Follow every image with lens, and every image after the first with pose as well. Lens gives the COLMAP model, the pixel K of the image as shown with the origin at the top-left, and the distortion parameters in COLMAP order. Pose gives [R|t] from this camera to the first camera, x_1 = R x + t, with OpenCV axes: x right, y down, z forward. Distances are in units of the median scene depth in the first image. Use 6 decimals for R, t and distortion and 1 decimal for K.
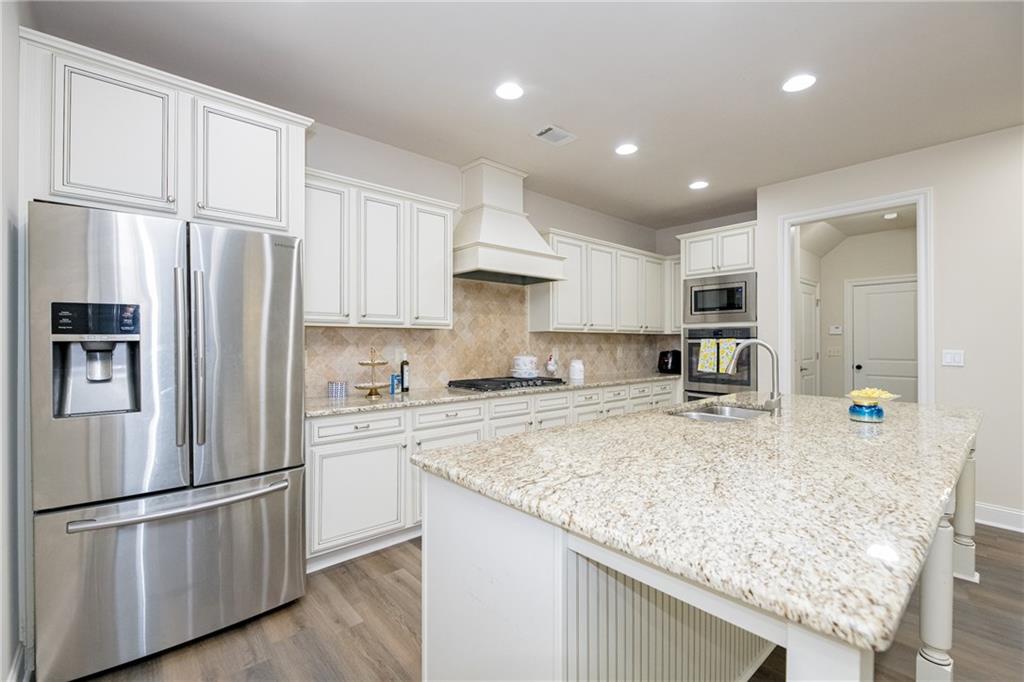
lens RADIAL K [[444.4, 0, 516.7], [0, 444.4, 341.2], [0, 0, 1]] dist [-0.002501, -0.001278]
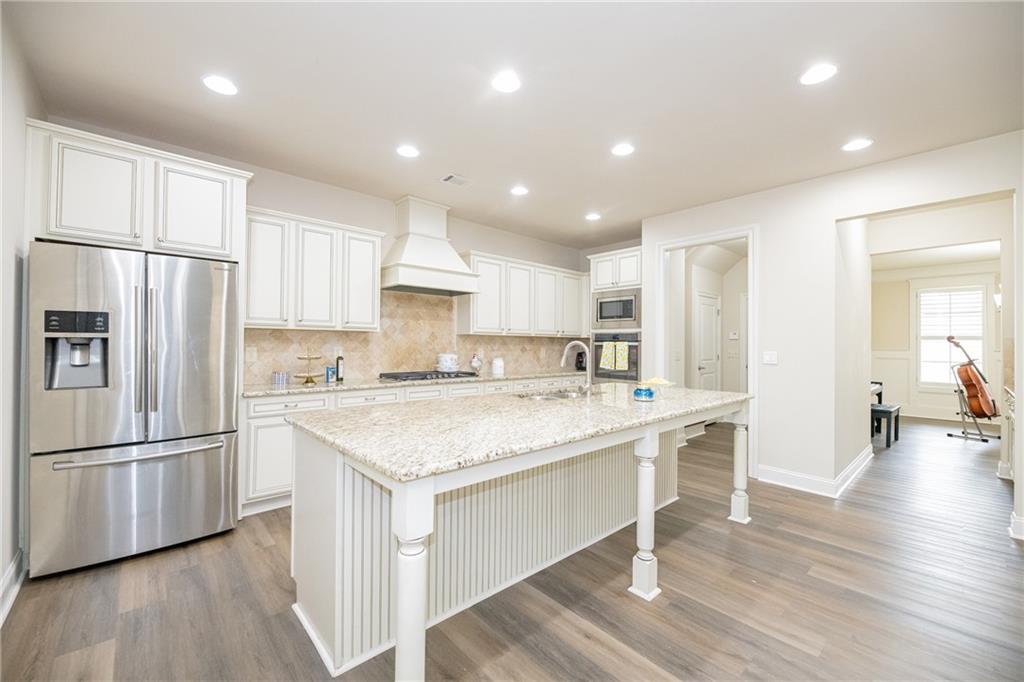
lens RADIAL K [[412.8, 0, 516.5], [0, 412.8, 341.1], [0, 0, 1]] dist [-0.002969, -0.001975]
pose [[0.999837, 0.009267, 0.015485, 0.199494], [-0.009163, 0.999935, -0.006735, 0.003406], [-0.015546, 0.006592, 0.999857, -0.153801]]
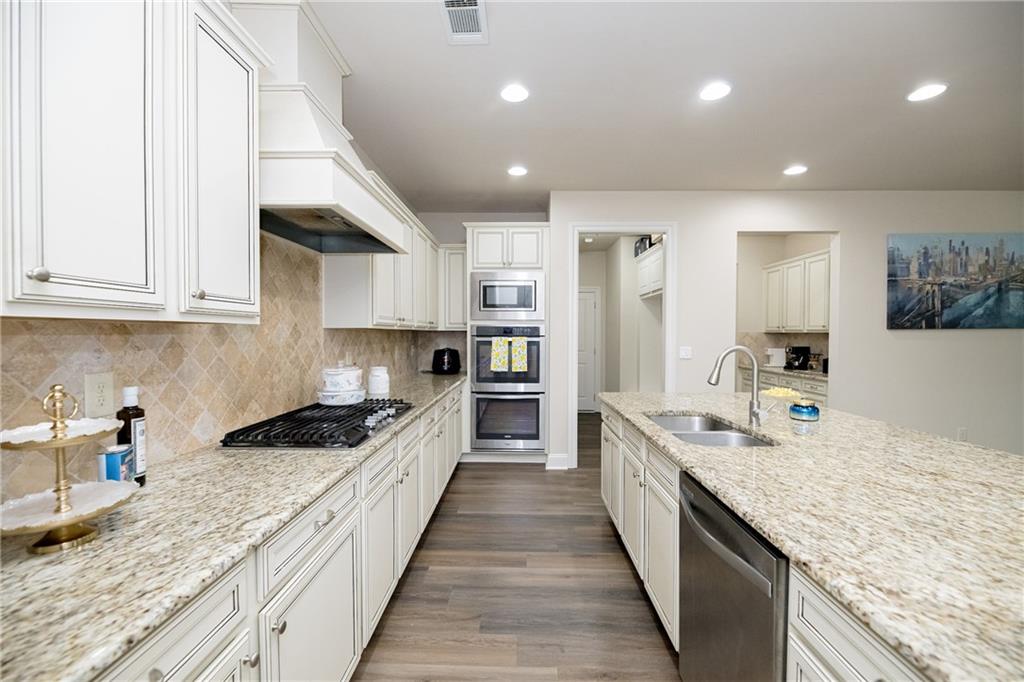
lens RADIAL K [[412.8, 0, 514.6], [0, 412.8, 343.6], [0, 0, 1]] dist [-0.002969, -0.001975]
pose [[0.679467, -0.015666, 0.733539, -0.248505], [-0.005470, 0.999636, 0.026416, -0.018077], [-0.733686, -0.021961, 0.679134, 0.453757]]
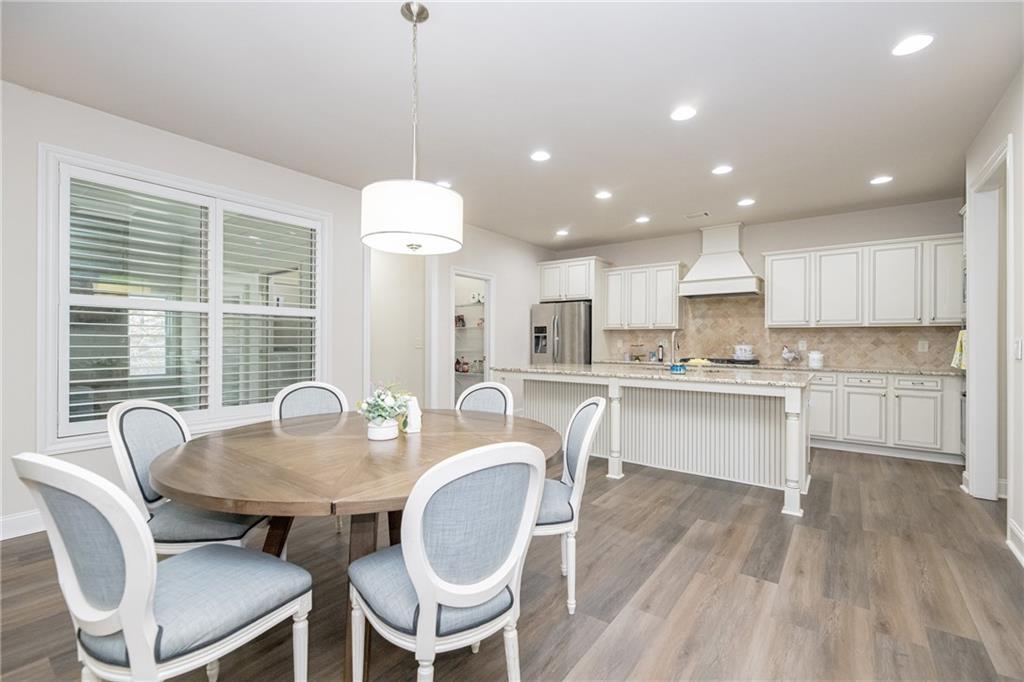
lens RADIAL K [[438.9, 0, 513.3], [0, 438.9, 342.5], [0, 0, 1]] dist [-0.001959, -0.001034]
pose [[0.194209, 0.004412, -0.980950, 1.347768], [-0.003162, 0.999988, 0.003872, 0.022543], [0.980955, 0.002350, 0.194220, -0.027048]]
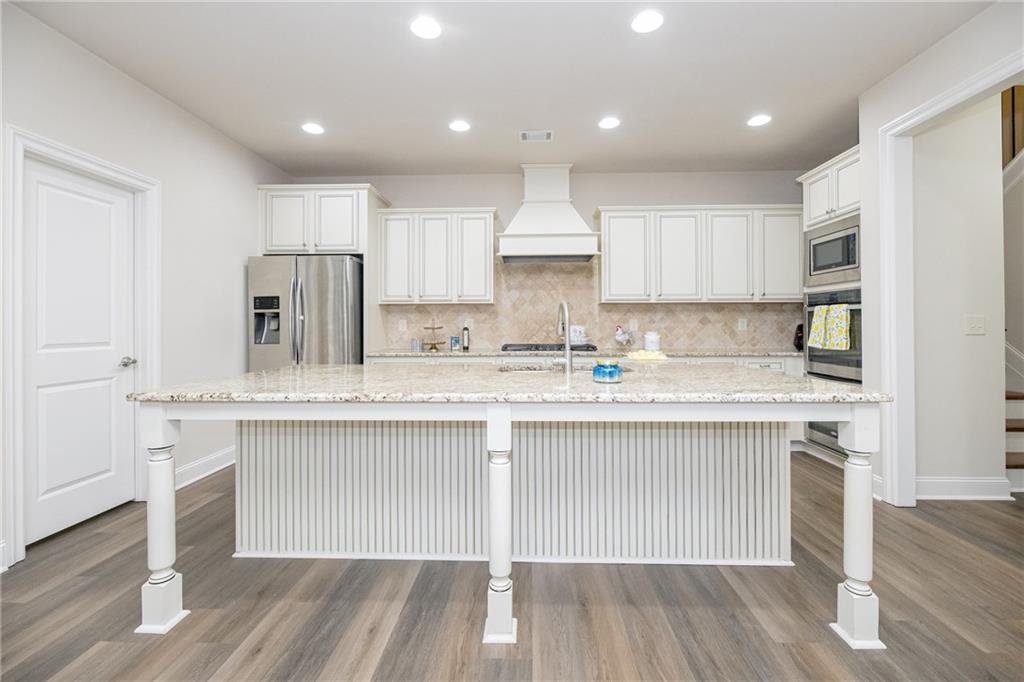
lens RADIAL K [[438.0, 0, 516.4], [0, 438.0, 322.7], [0, 0, 1]] dist [0.000416, -0.000628]
pose [[0.724537, -0.005042, -0.689218, 0.703254], [0.005070, 0.999985, -0.001985, 0.028950], [0.689218, -0.002056, 0.724551, 0.100086]]
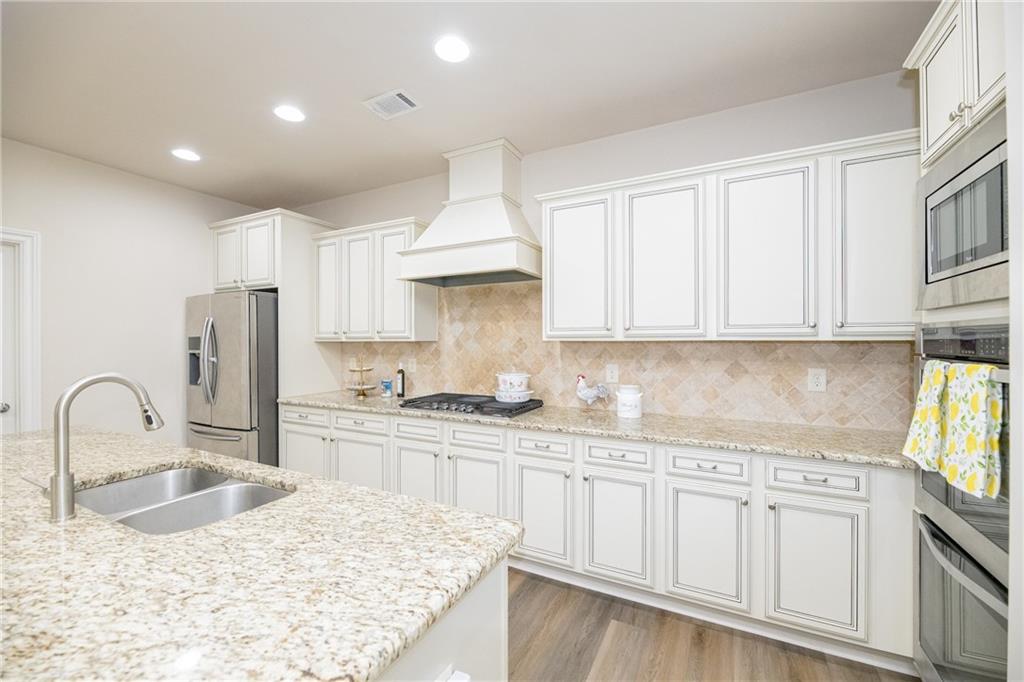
lens RADIAL K [[412.8, 0, 515.1], [0, 412.8, 342.1], [0, 0, 1]] dist [-0.002969, -0.001975]
pose [[0.361444, 0.002547, -0.932390, 0.722483], [0.006057, 0.999969, 0.005080, -0.025531], [0.932374, -0.007484, 0.361418, 0.776346]]
